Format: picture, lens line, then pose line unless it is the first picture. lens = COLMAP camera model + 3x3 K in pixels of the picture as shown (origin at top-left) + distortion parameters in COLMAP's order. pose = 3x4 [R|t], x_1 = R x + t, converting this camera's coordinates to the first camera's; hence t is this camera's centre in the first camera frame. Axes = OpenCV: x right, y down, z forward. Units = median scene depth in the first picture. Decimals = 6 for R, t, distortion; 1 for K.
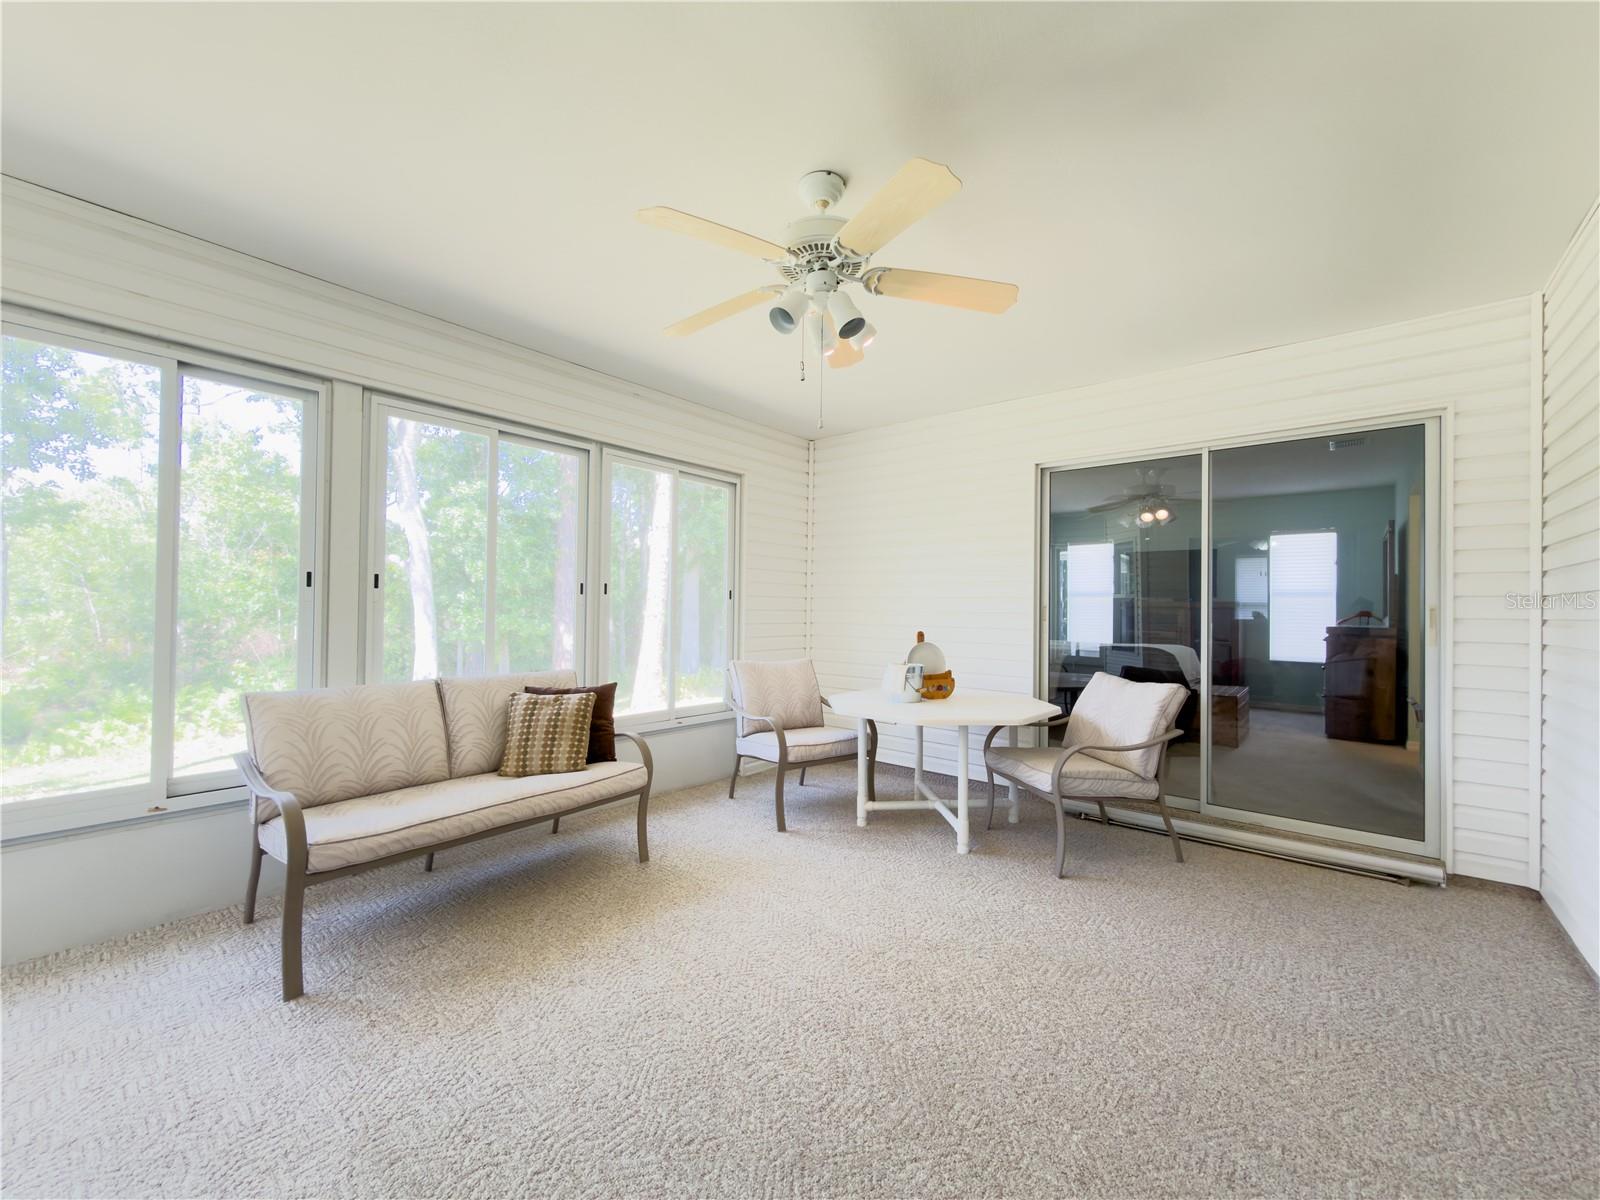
lens RADIAL K [[639.2, 0, 800.0], [0, 639.2, 600.0], [0, 0, 1]] dist [0.000690, 0.000442]
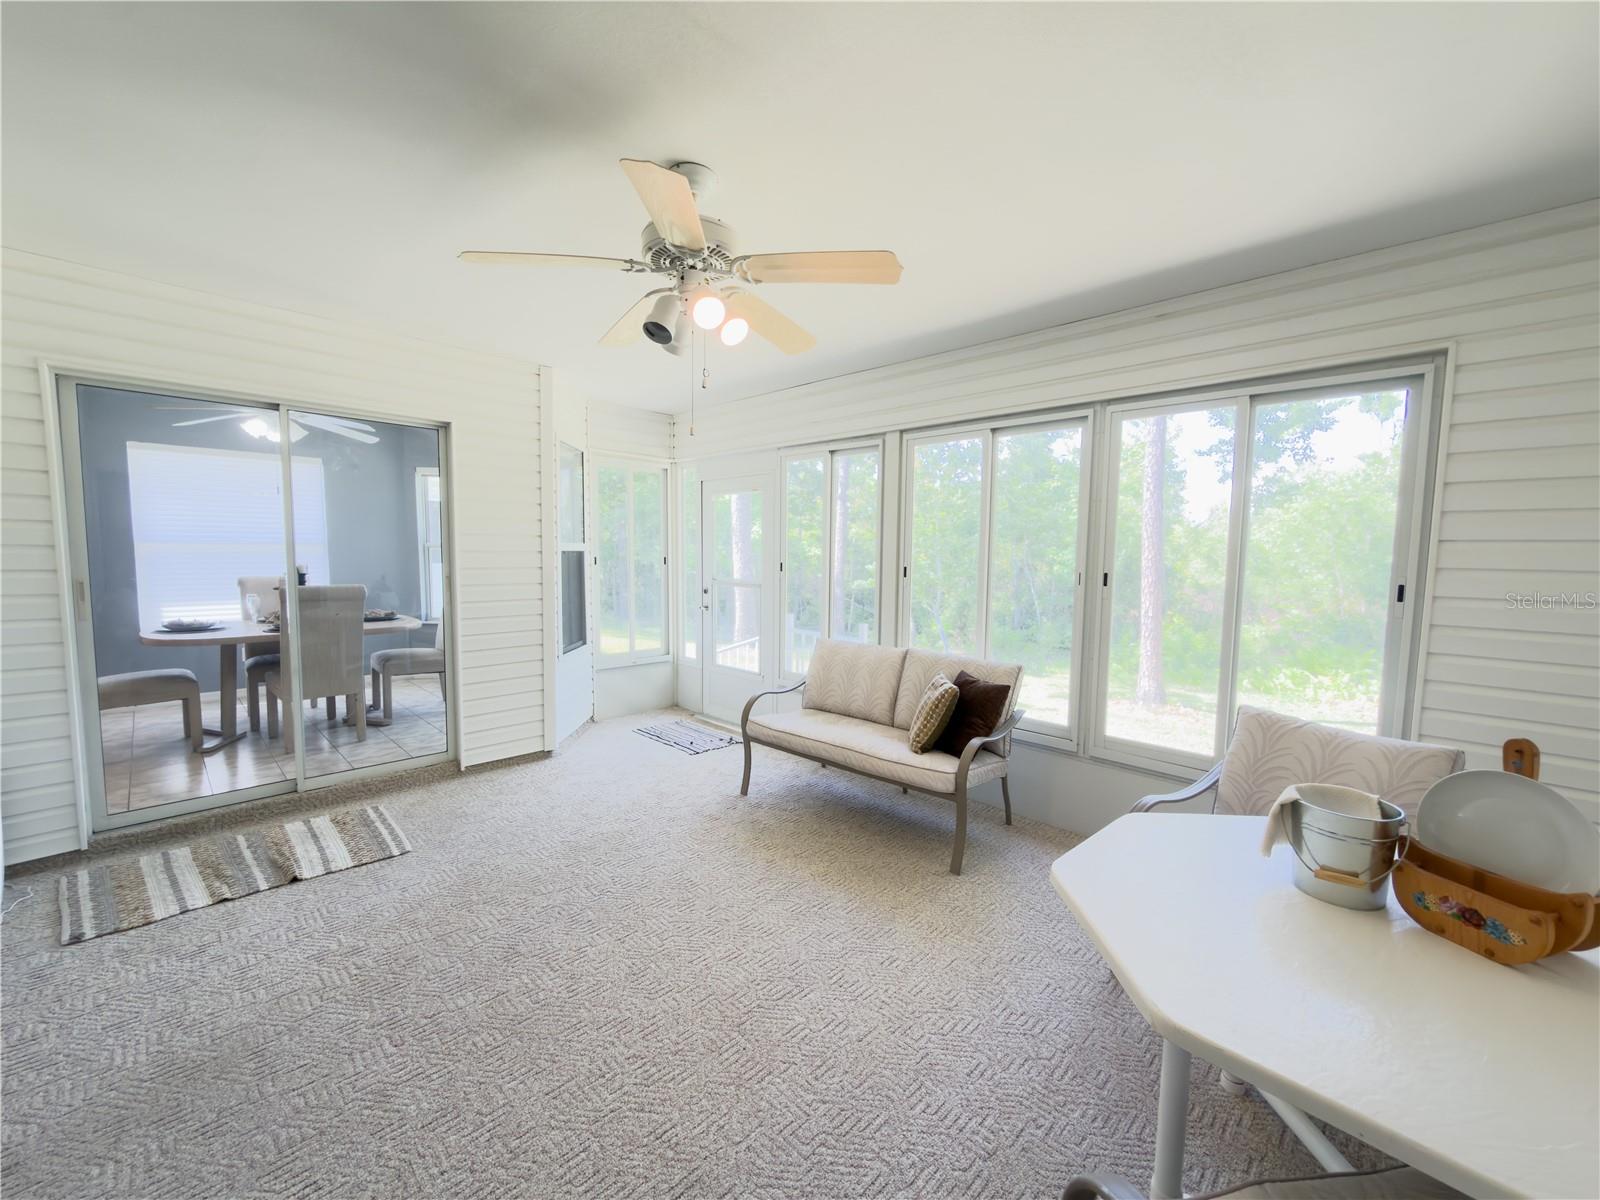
lens RADIAL K [[639.2, 0, 800.0], [0, 639.2, 600.0], [0, 0, 1]] dist [0.000690, 0.000442]
pose [[-0.074538, 0.063924, -0.995167, 0.730644], [-0.001969, 0.997932, 0.064249, -0.058104], [0.997216, 0.006748, -0.074258, 0.892488]]
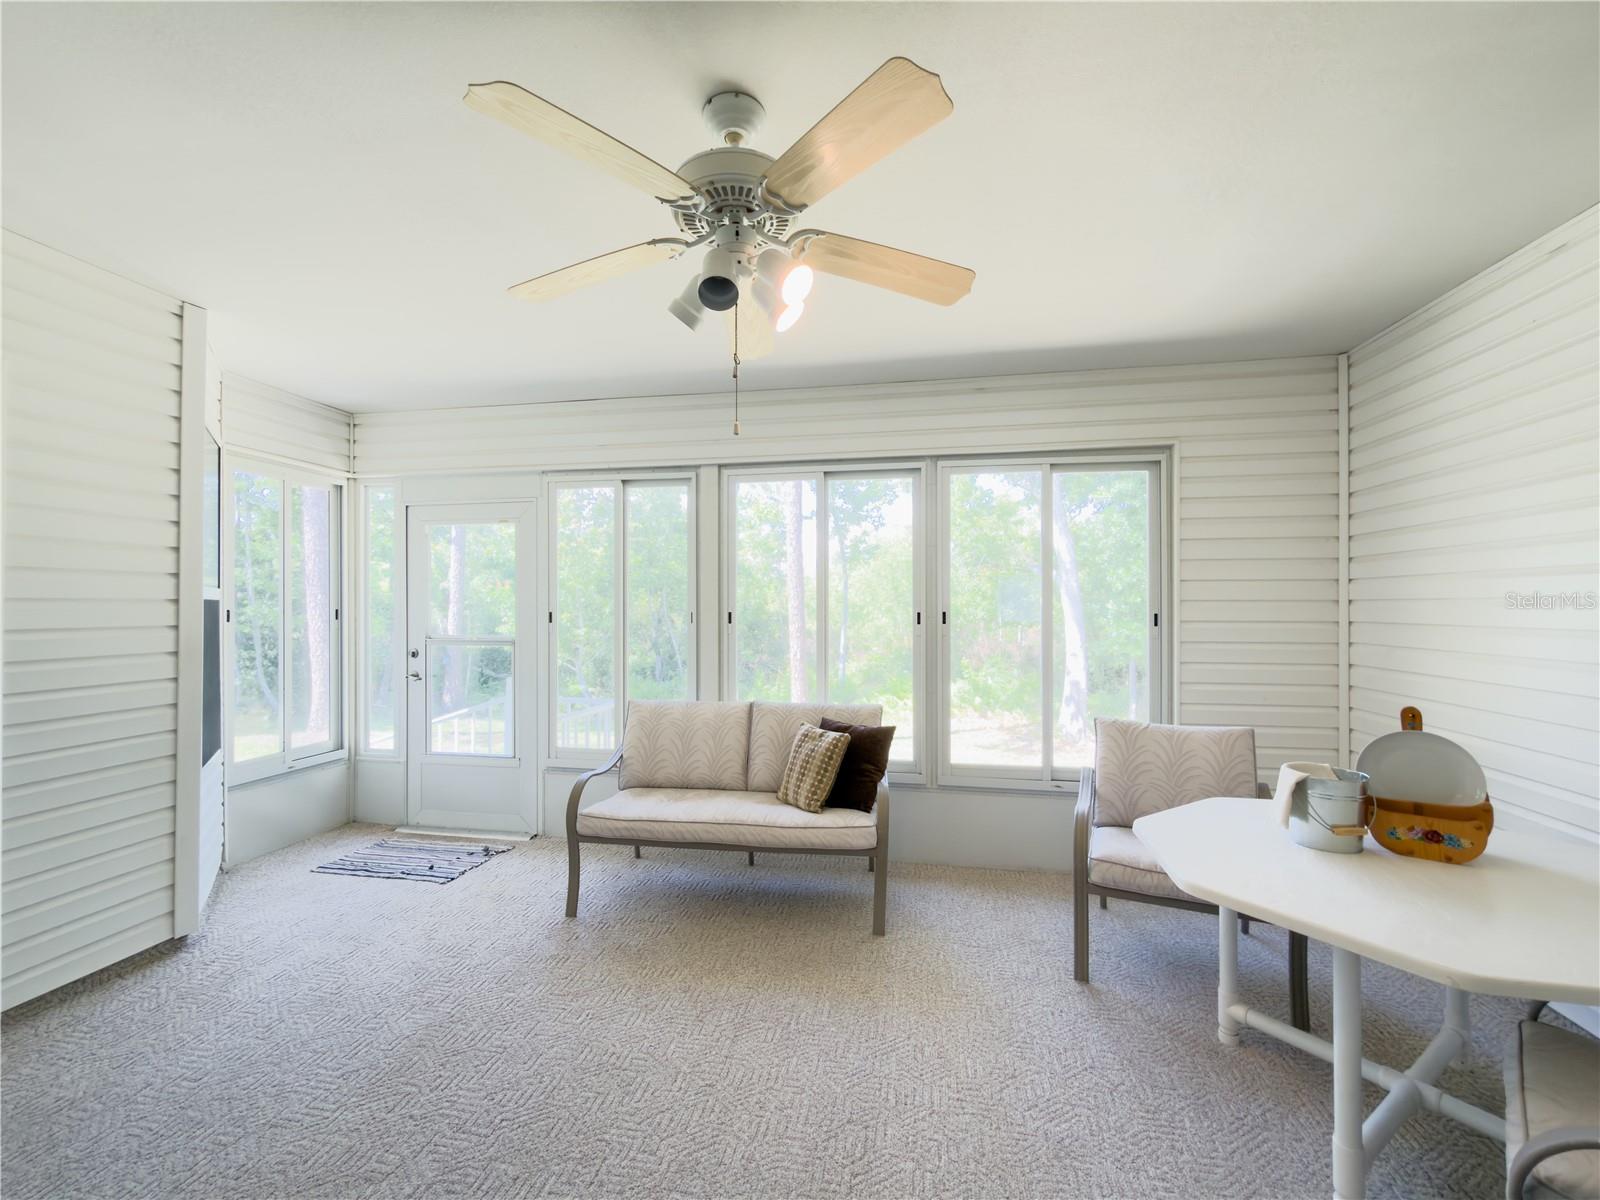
lens RADIAL K [[661.1, 0, 800.0], [0, 661.1, 600.0], [0, 0, 1]] dist [0.001514, 0.000355]
pose [[0.496540, -0.020764, -0.867765, 0.535042], [0.018749, 0.999737, -0.013194, -0.045417], [0.867811, -0.009719, 0.496799, 0.486818]]
